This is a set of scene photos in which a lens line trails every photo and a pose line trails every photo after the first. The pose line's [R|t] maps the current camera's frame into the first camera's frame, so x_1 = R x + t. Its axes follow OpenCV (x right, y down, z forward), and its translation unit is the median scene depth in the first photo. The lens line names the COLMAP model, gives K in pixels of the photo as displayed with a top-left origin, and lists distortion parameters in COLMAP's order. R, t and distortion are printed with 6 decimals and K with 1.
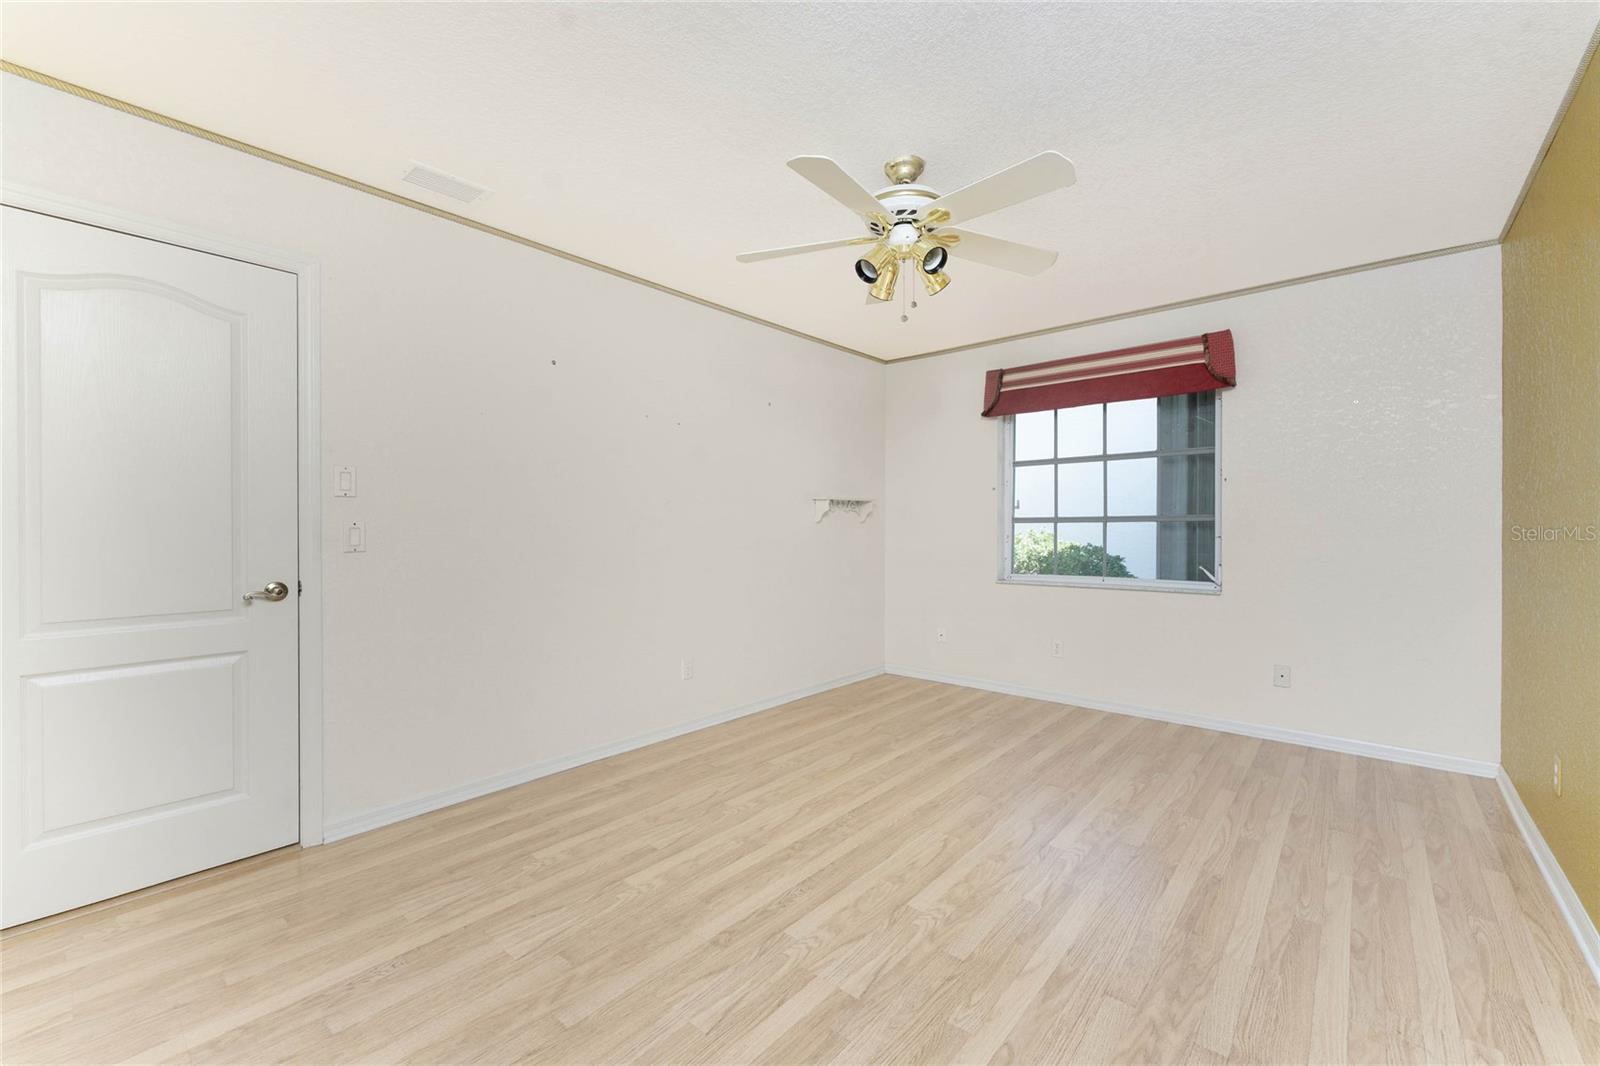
lens RADIAL K [[642.0, 0, 795.0], [0, 642.0, 540.7], [0, 0, 1]] dist [-0.000191, 0.000001]
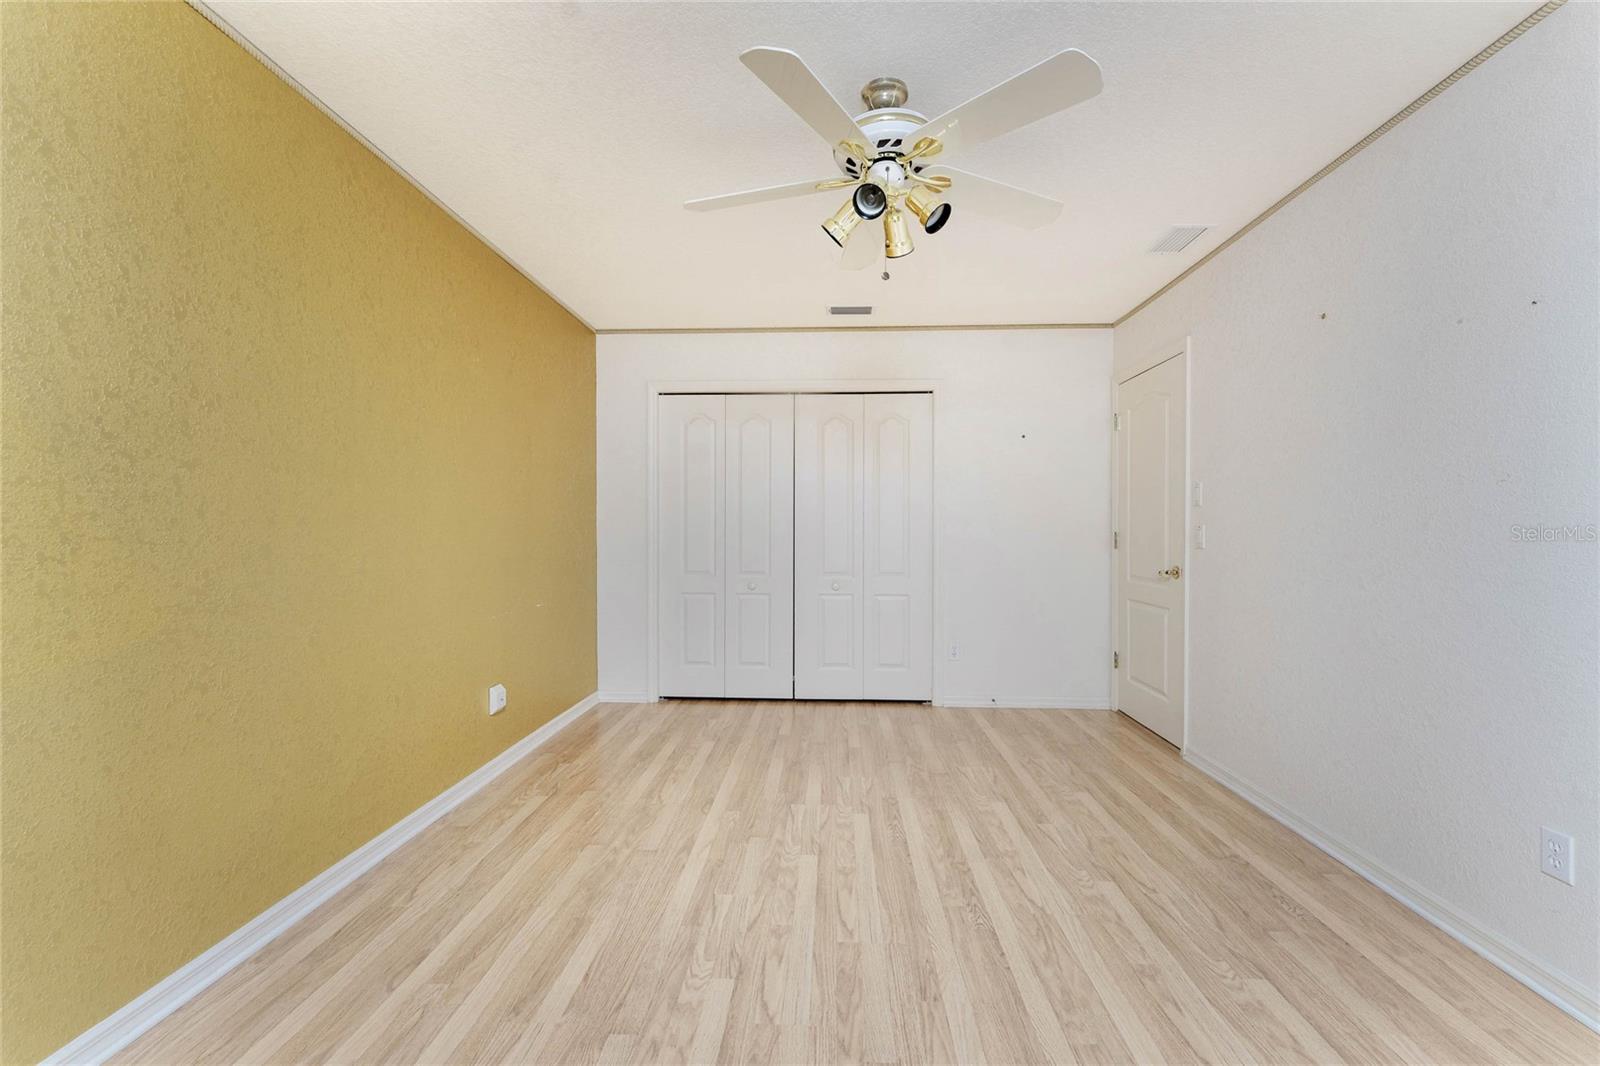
lens RADIAL K [[642.0, 0, 795.0], [0, 642.0, 540.7], [0, 0, 1]] dist [-0.000191, 0.000001]
pose [[-0.782671, 0.009710, -0.622360, 0.788459], [-0.014703, 0.999311, 0.034082, -0.026142], [0.622262, 0.035826, -0.781989, 1.602726]]
